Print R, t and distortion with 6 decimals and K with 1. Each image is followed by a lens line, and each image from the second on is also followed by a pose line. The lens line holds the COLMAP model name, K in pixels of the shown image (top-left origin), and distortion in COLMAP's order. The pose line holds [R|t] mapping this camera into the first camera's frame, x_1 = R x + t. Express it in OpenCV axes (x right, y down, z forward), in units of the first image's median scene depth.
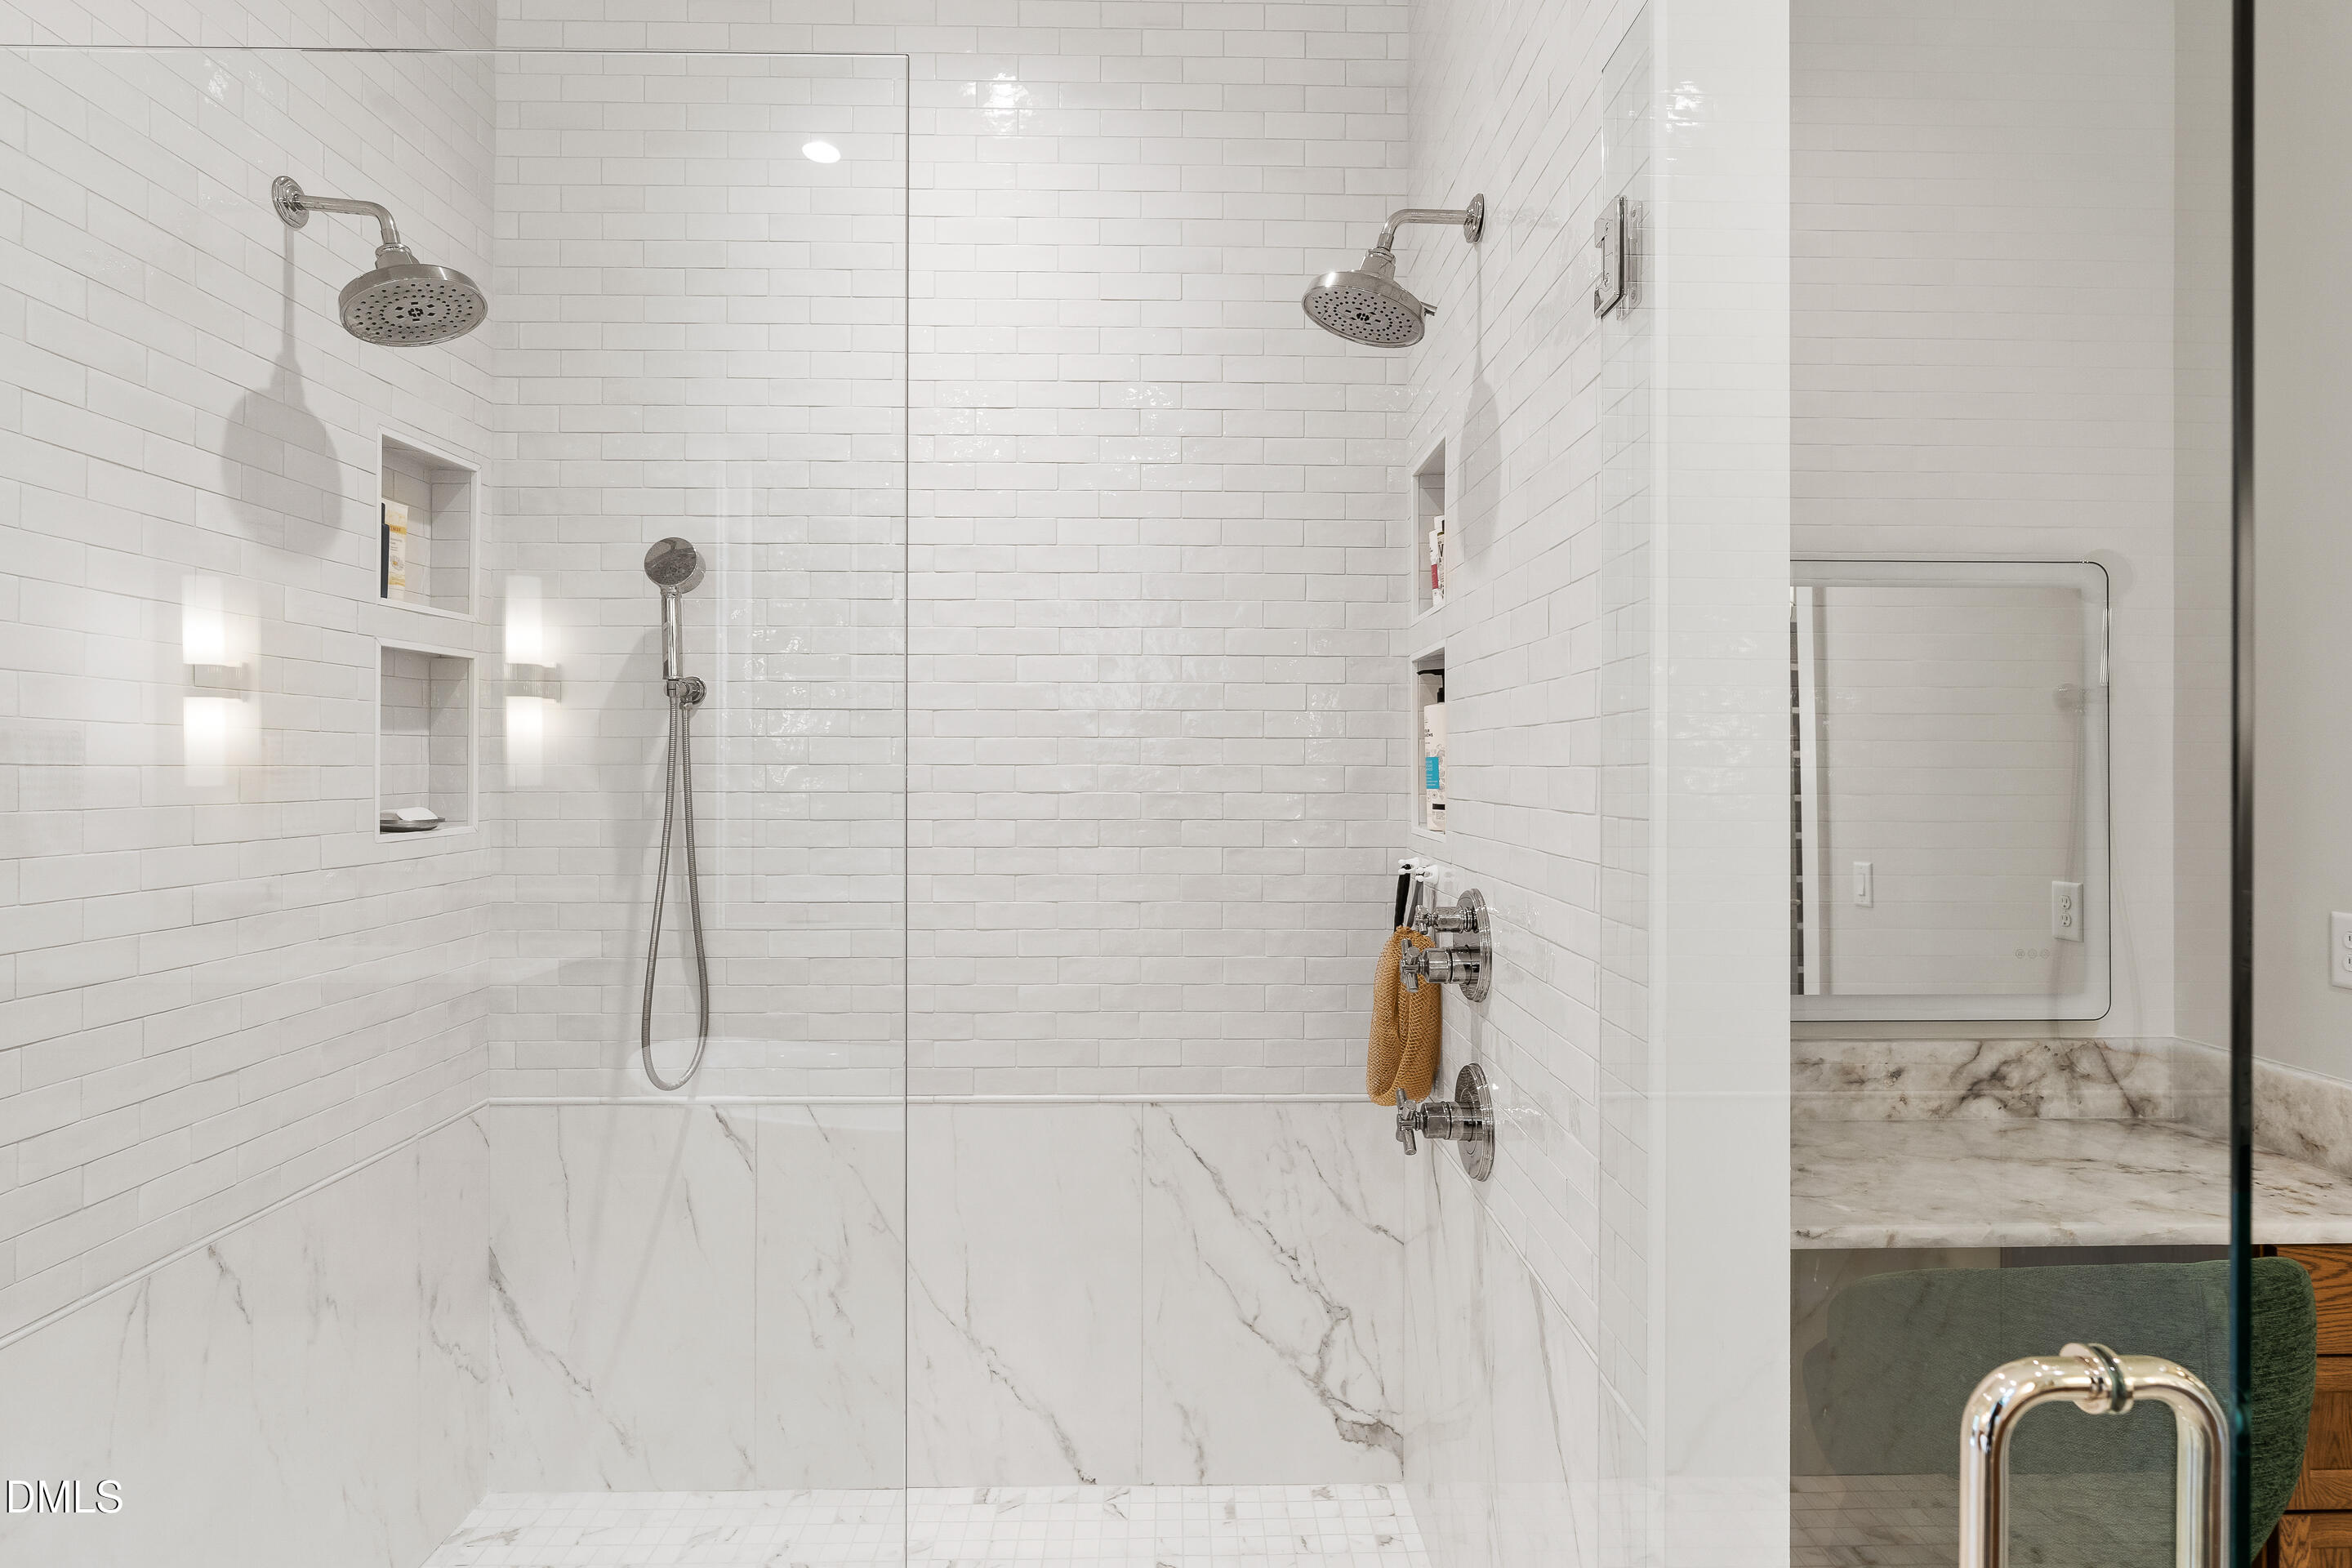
lens RADIAL K [[1198.8, 0, 1177.5], [0, 1198.8, 772.6], [0, 0, 1]] dist [0.000308, 0.000288]
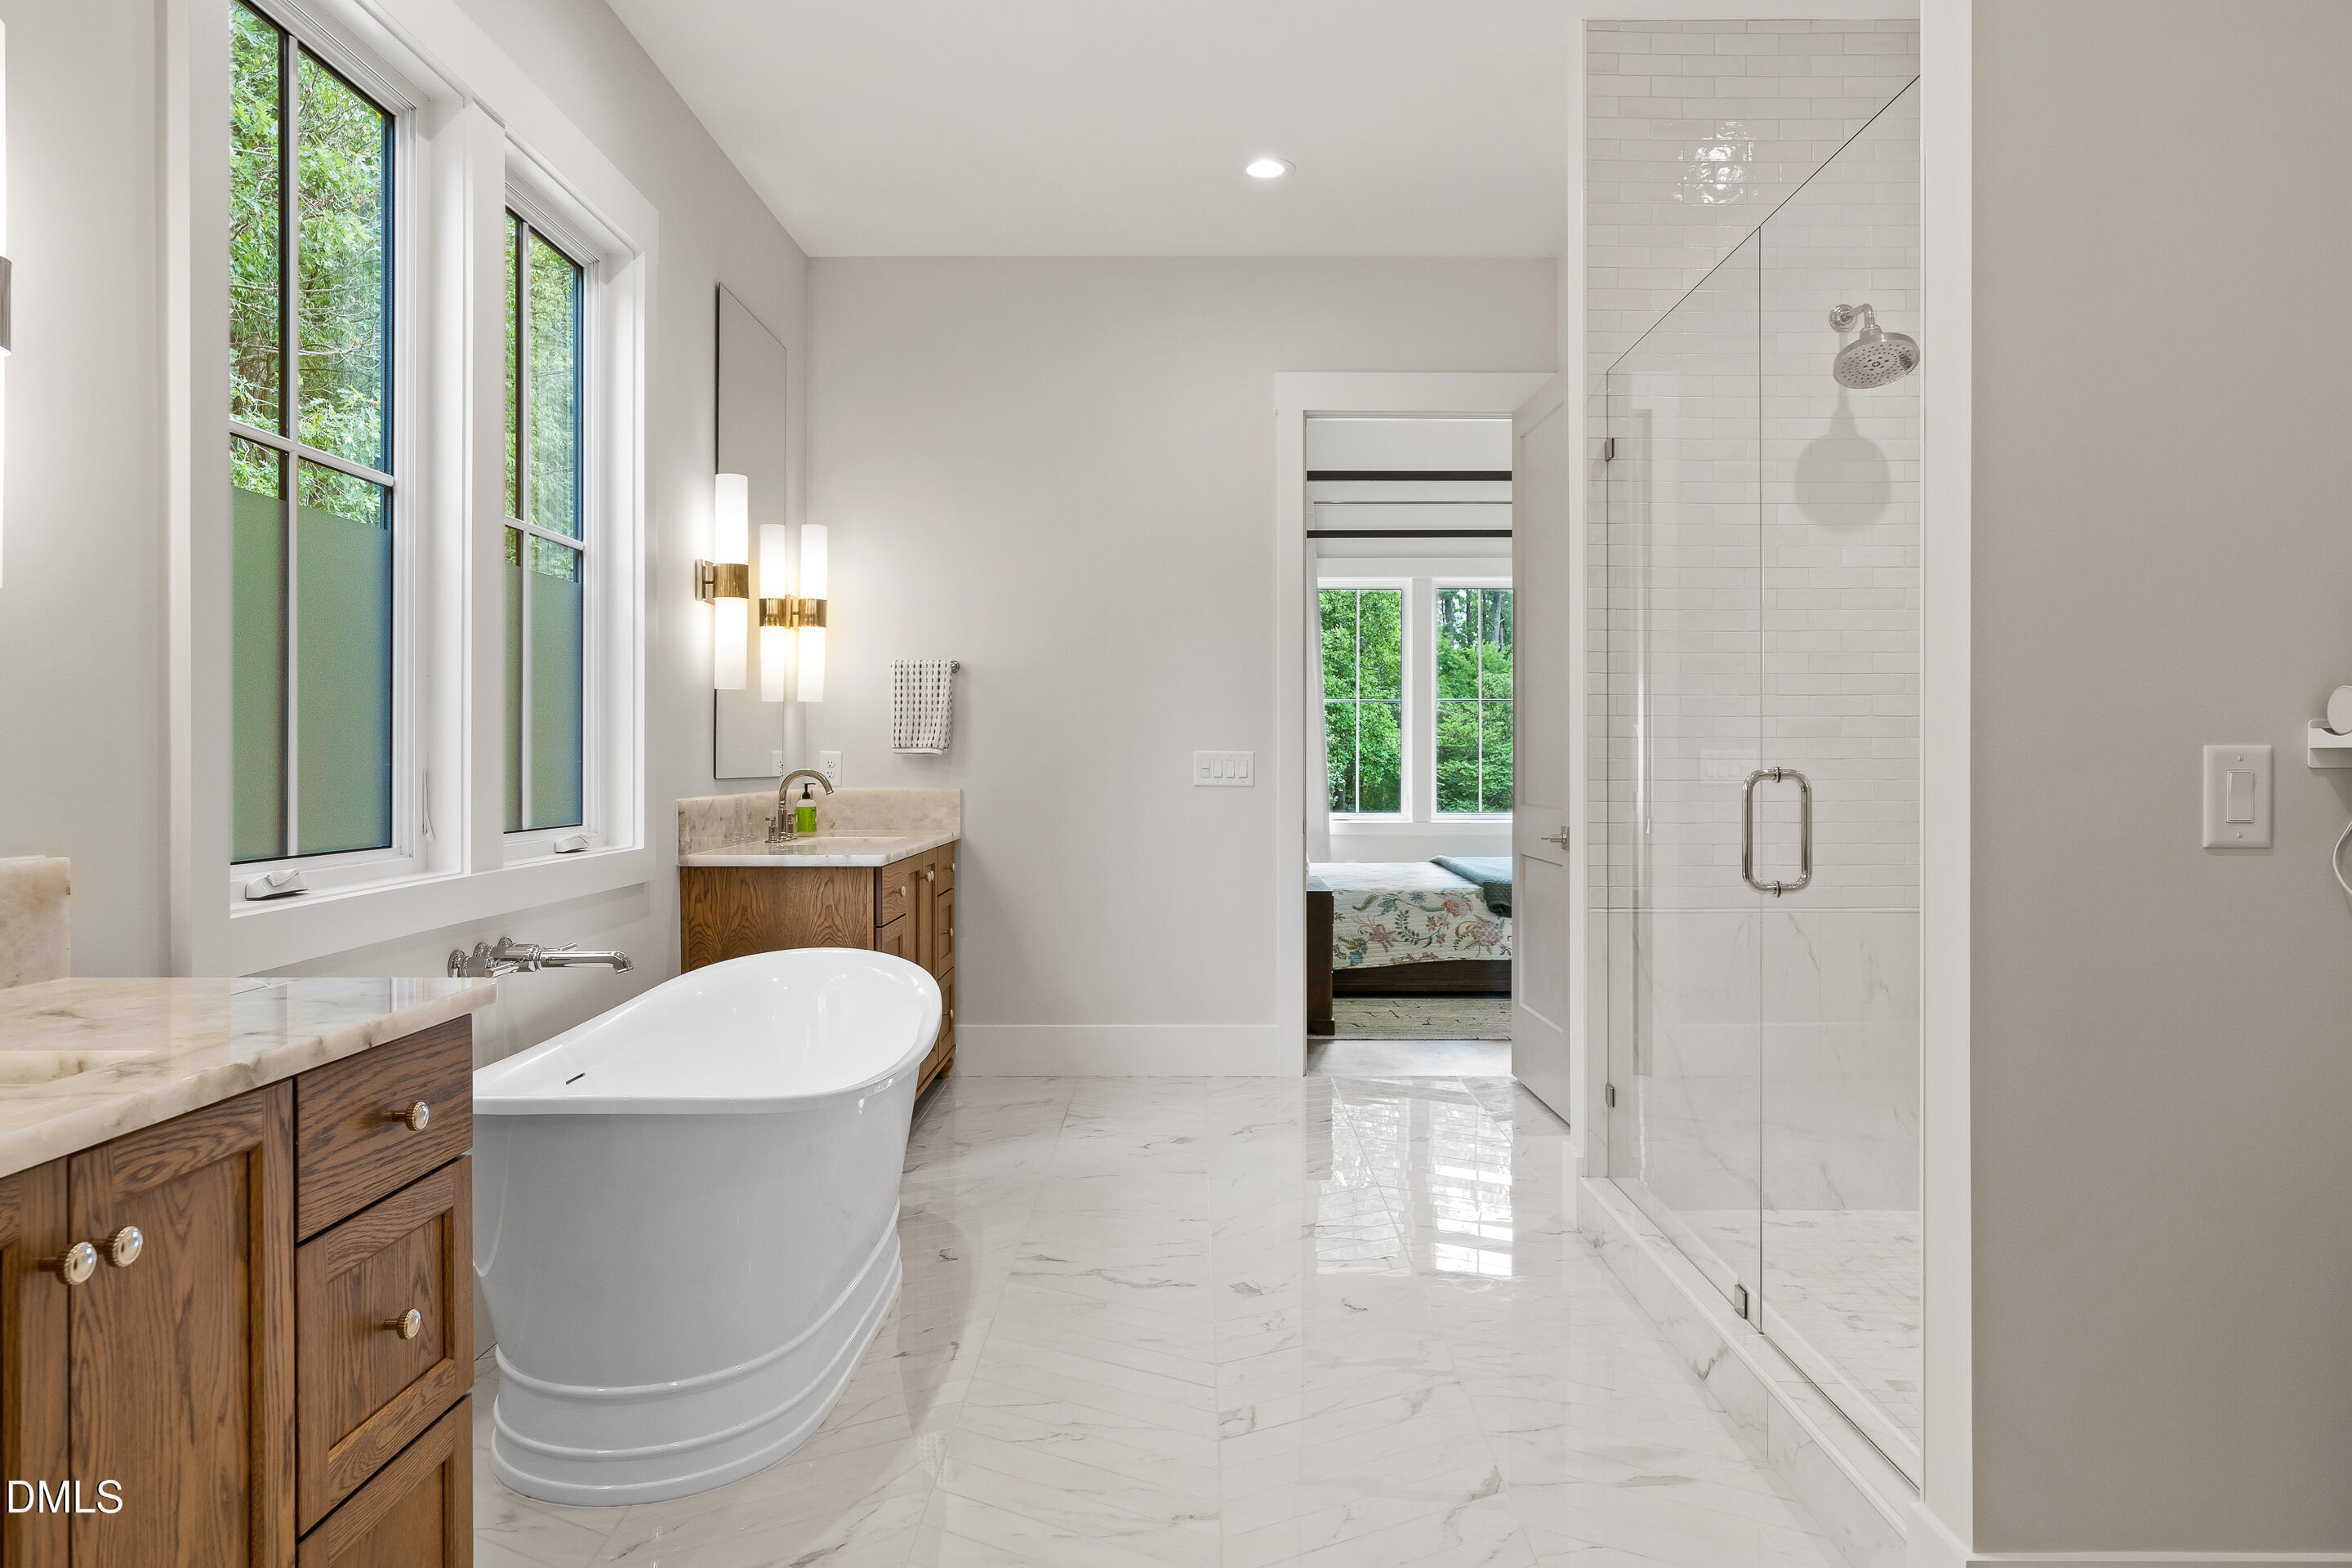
lens RADIAL K [[1557.9, 0, 1177.9], [0, 1557.9, 782.2], [0, 0, 1]] dist [0.000712, 0.000111]
pose [[-0.032502, 0.002959, -0.999467, 1.540752], [0.001300, 0.999995, 0.002919, 0.176966], [0.999471, -0.001205, -0.032505, 0.135031]]
